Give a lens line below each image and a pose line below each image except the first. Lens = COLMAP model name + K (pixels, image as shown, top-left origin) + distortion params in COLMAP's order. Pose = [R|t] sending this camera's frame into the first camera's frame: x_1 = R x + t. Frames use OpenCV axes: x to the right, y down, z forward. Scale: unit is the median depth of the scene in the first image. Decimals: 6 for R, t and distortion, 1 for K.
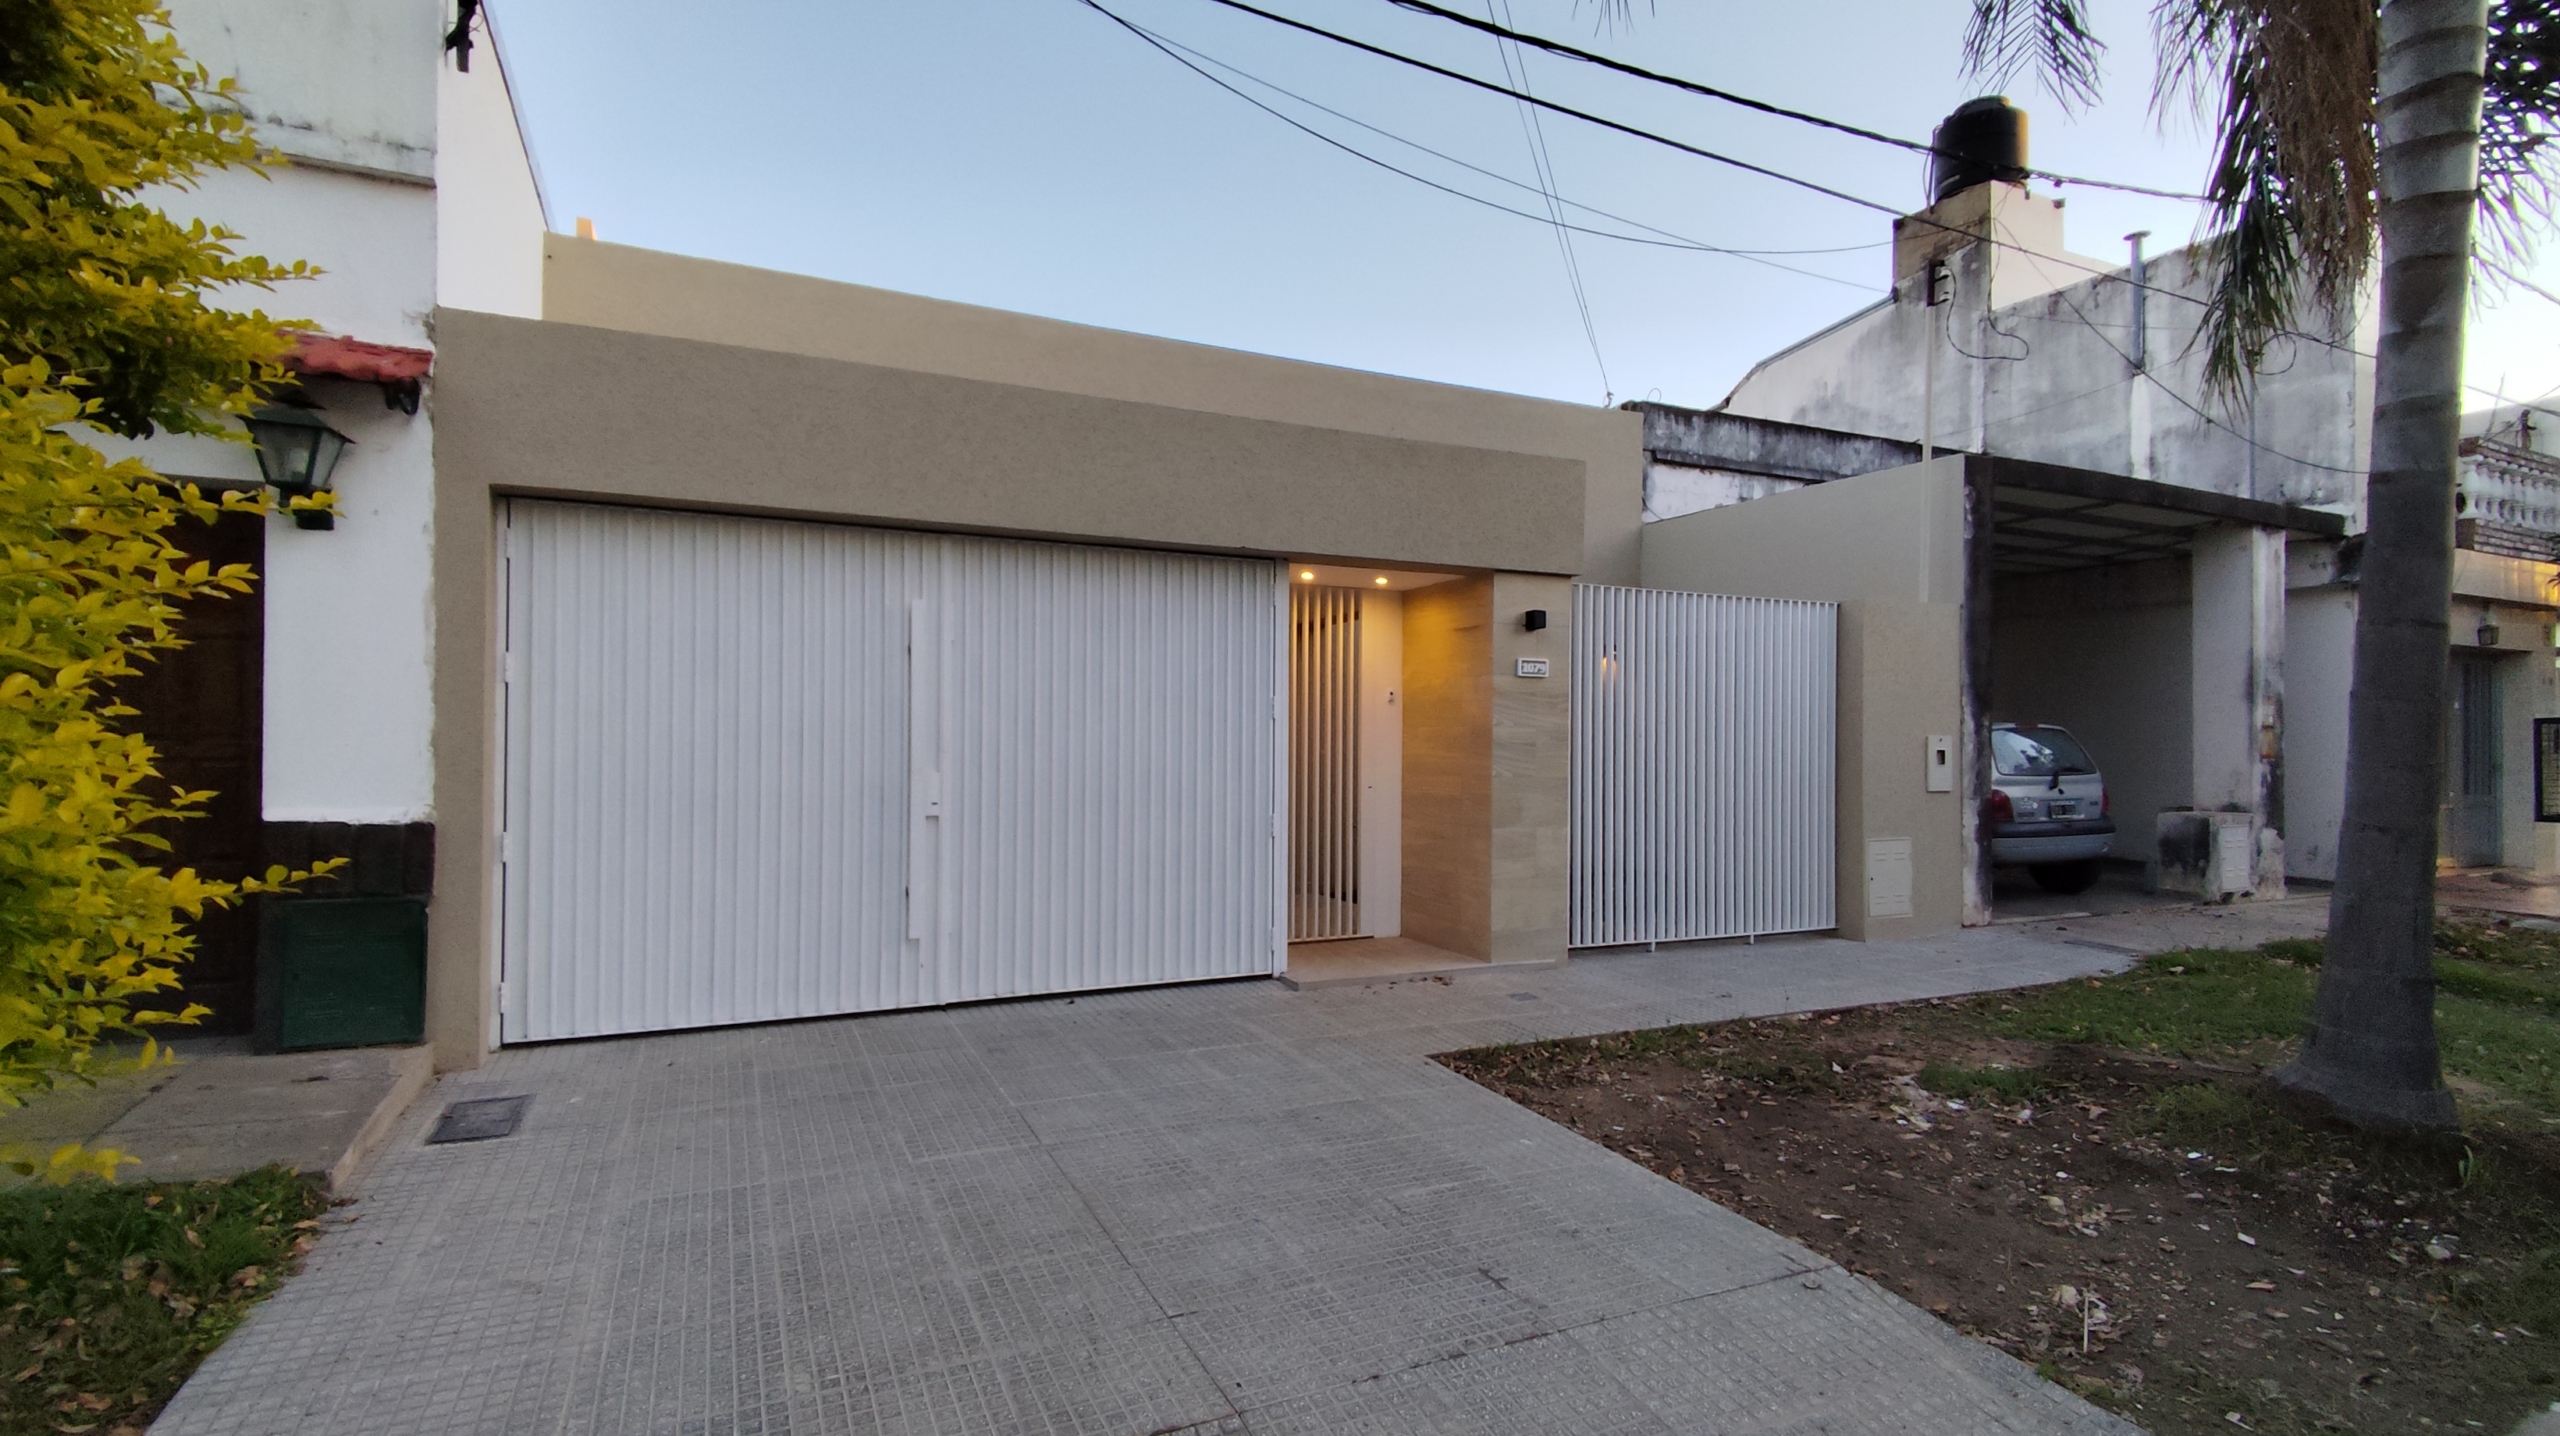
lens RADIAL K [[1183.3, 0, 1283.9], [0, 1183.3, 739.2], [0, 0, 1]] dist [0.056885, -0.038140]
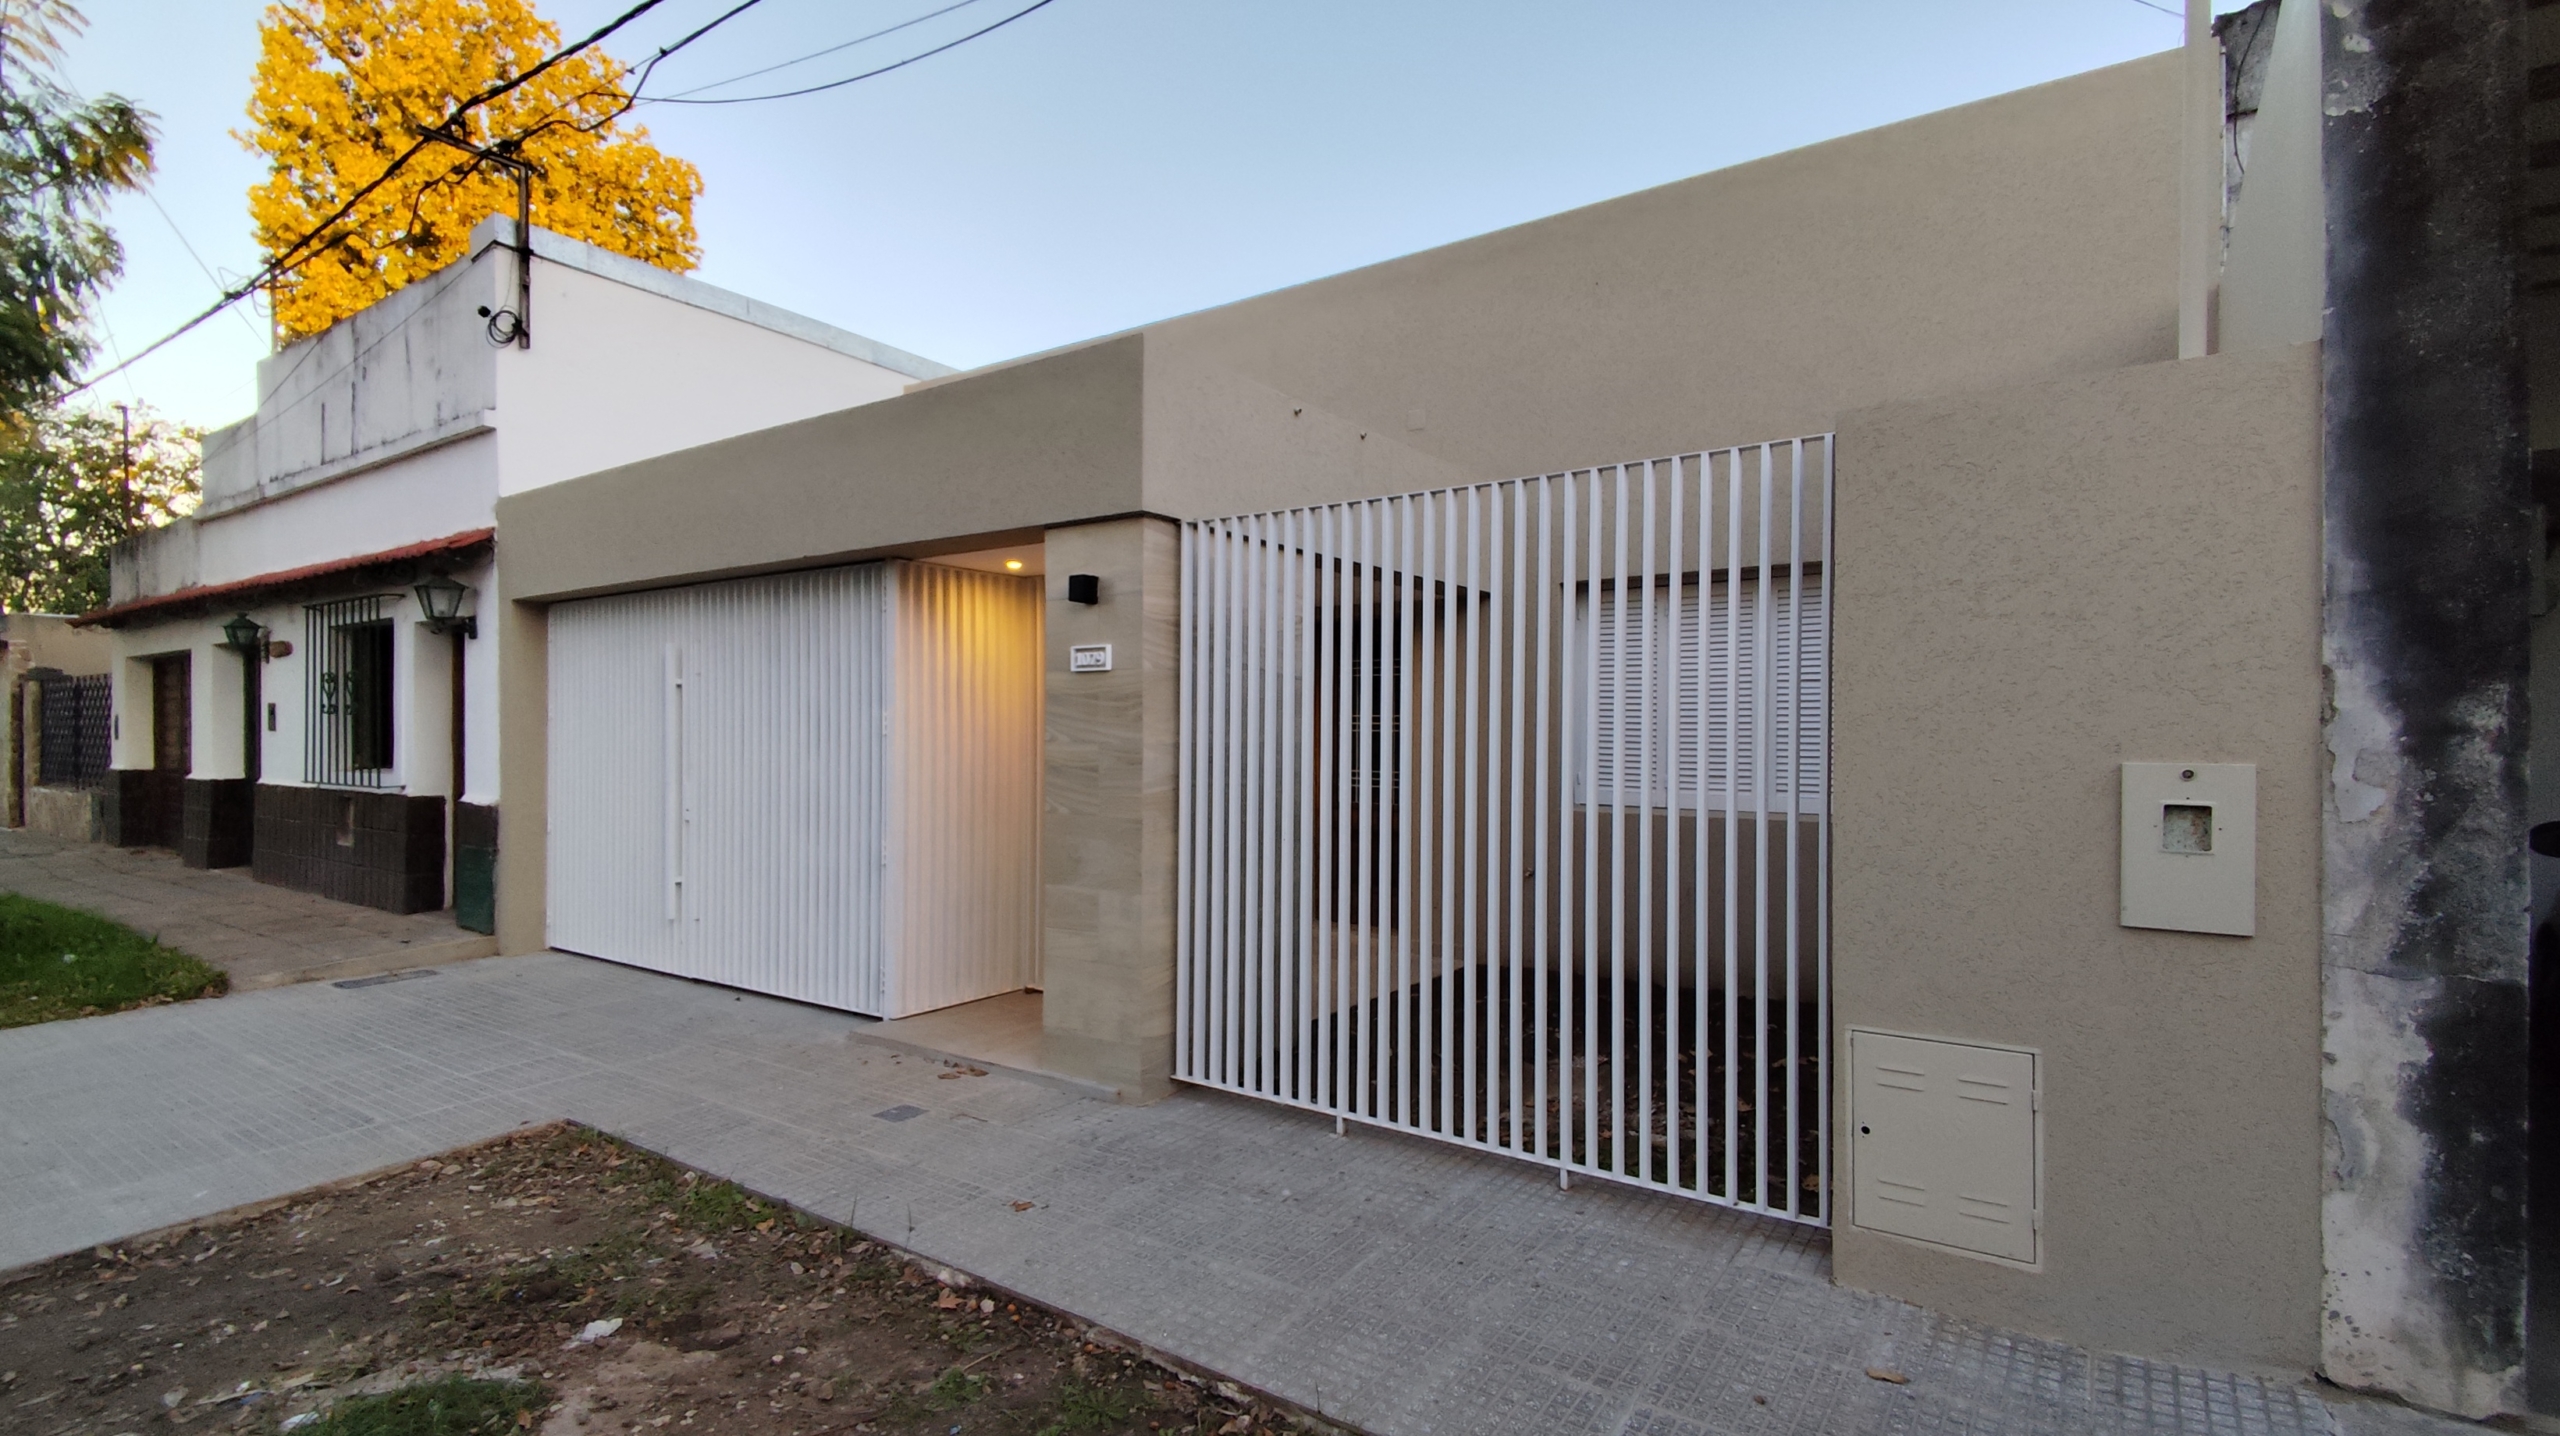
lens RADIAL K [[1183.3, 0, 1283.9], [0, 1183.3, 739.2], [0, 0, 1]] dist [0.056885, -0.038140]
pose [[0.489828, -0.004152, -0.871809, 0.870538], [0.002853, 0.999991, -0.003159, -0.010434], [0.871814, -0.000940, 0.489835, 0.762762]]
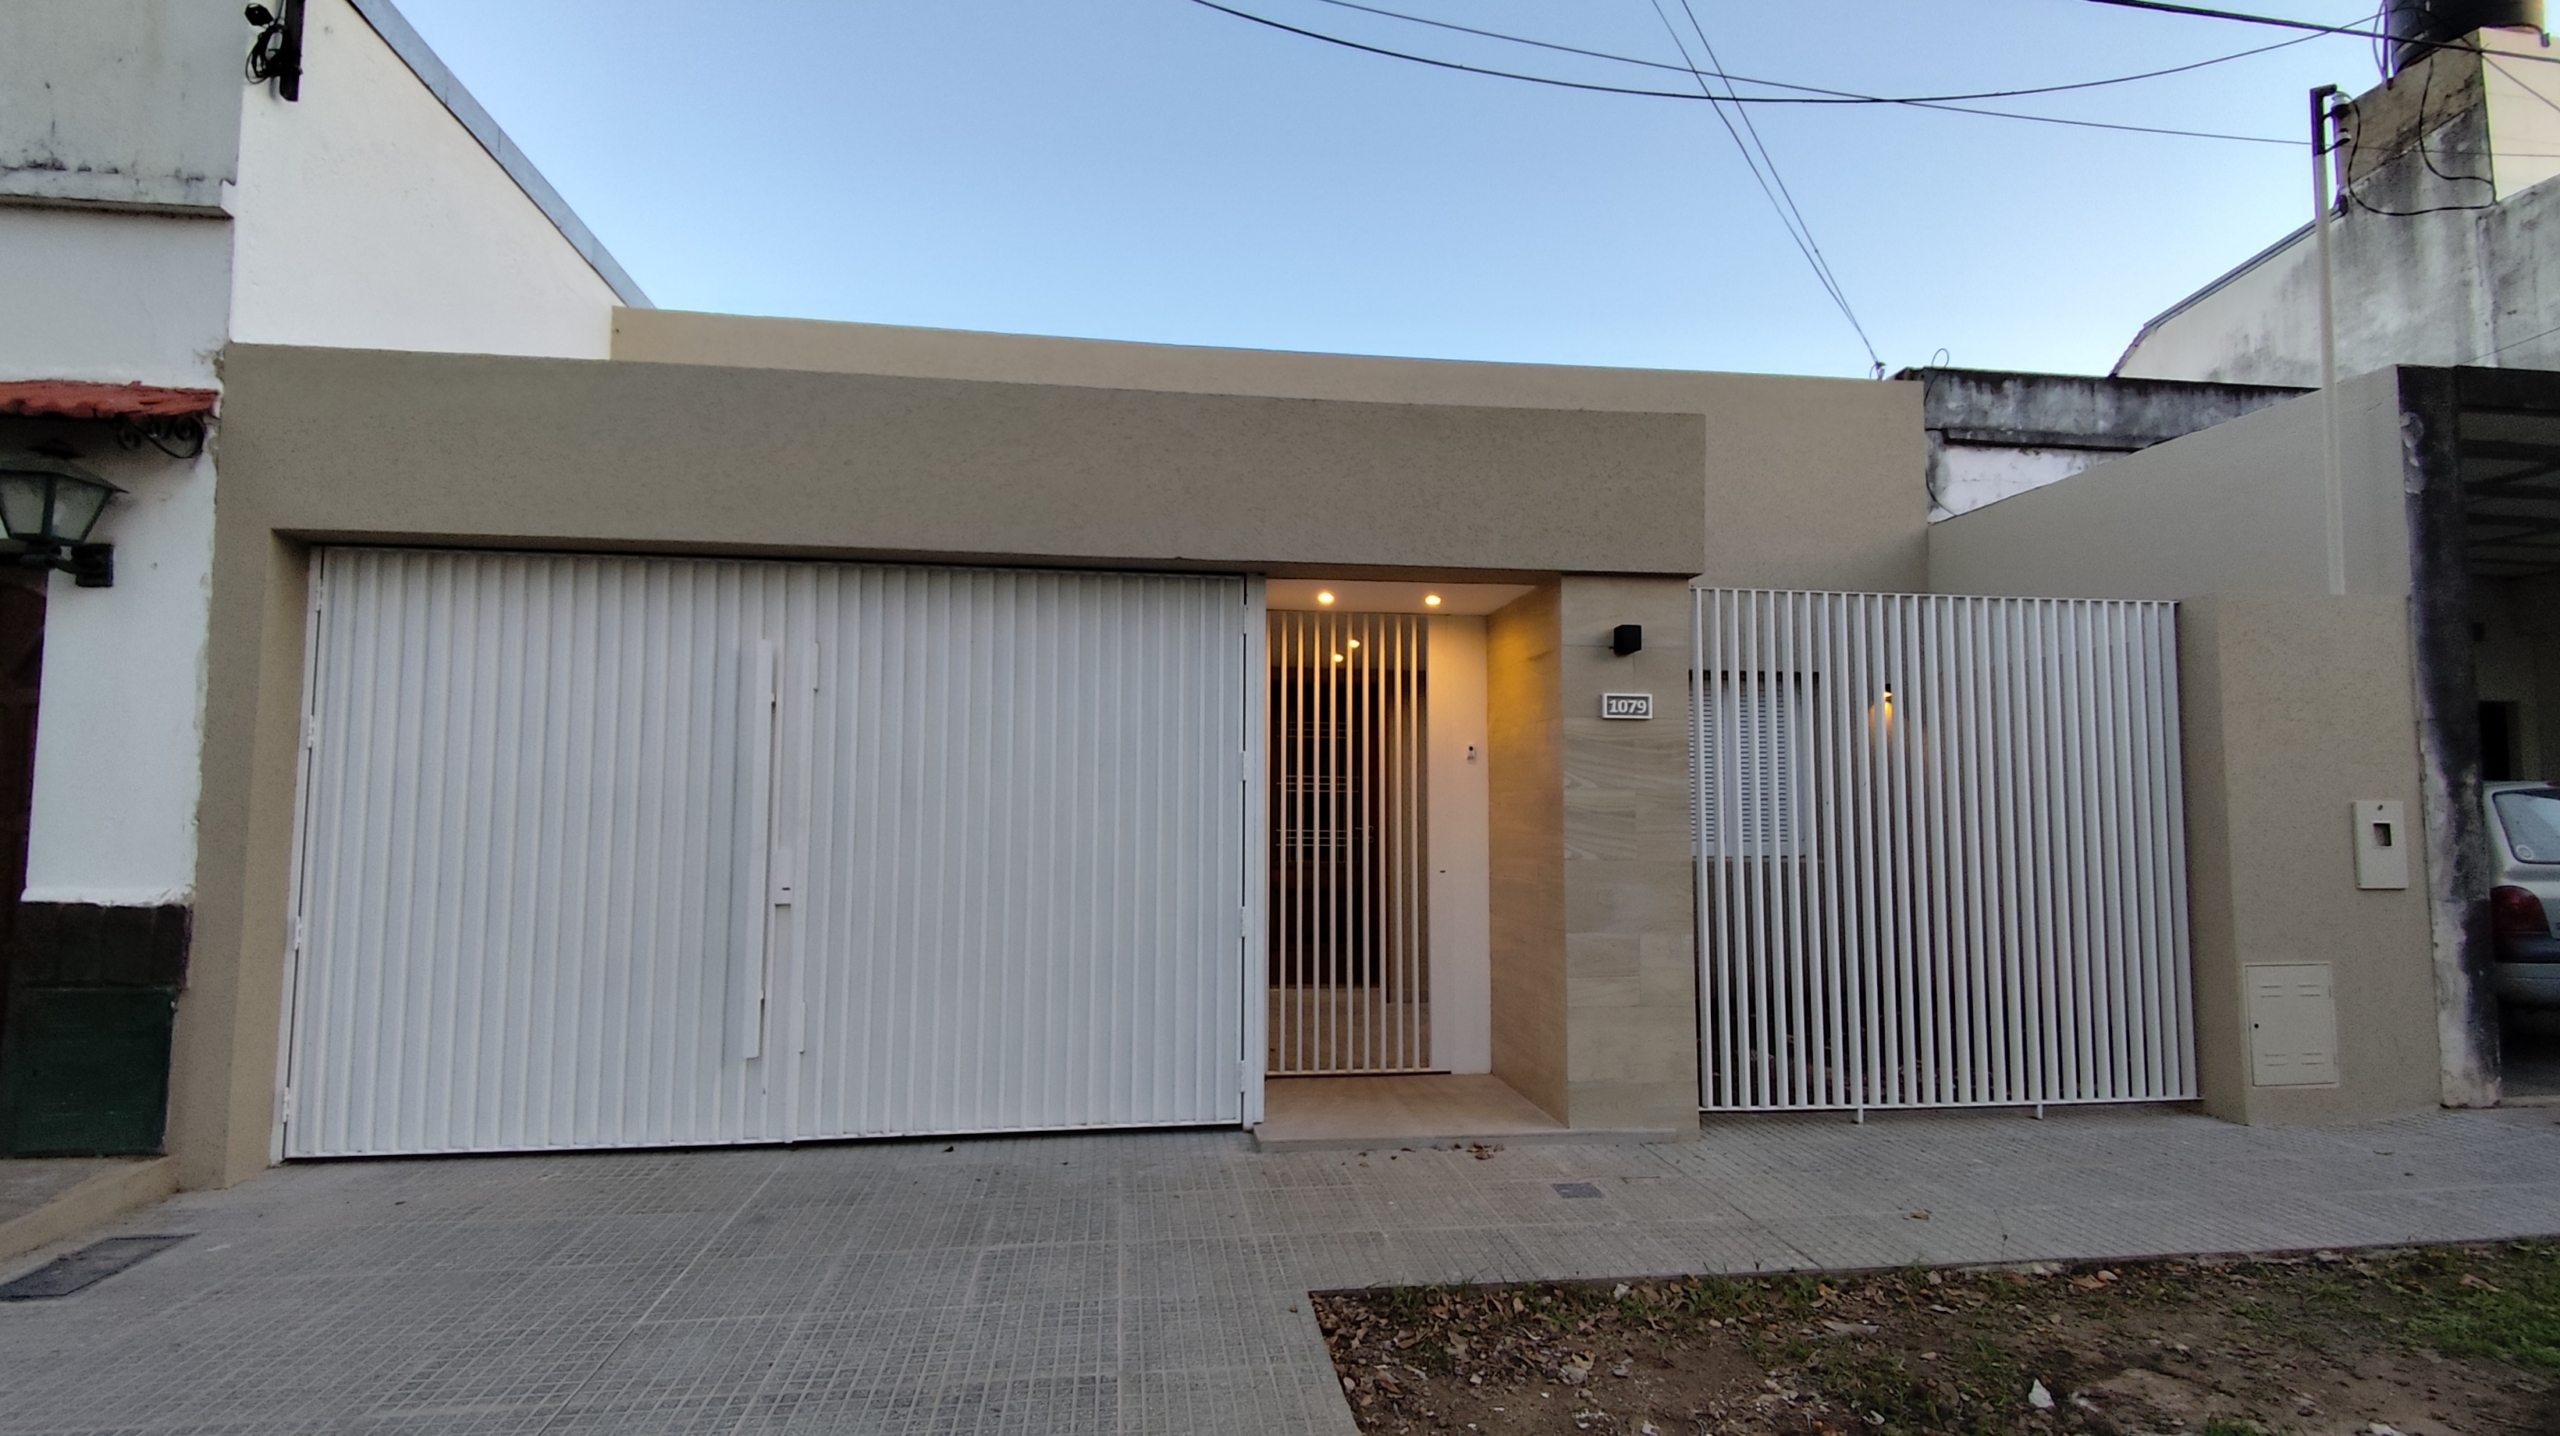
lens RADIAL K [[1195.2, 0, 1283.0], [0, 1195.2, 731.2], [0, 0, 1]] dist [0.027944, -0.016312]
pose [[0.952844, -0.024047, -0.302507, 0.230467], [0.003288, 0.997615, -0.068946, 0.003487], [0.303444, 0.064700, 0.950650, 0.258783]]
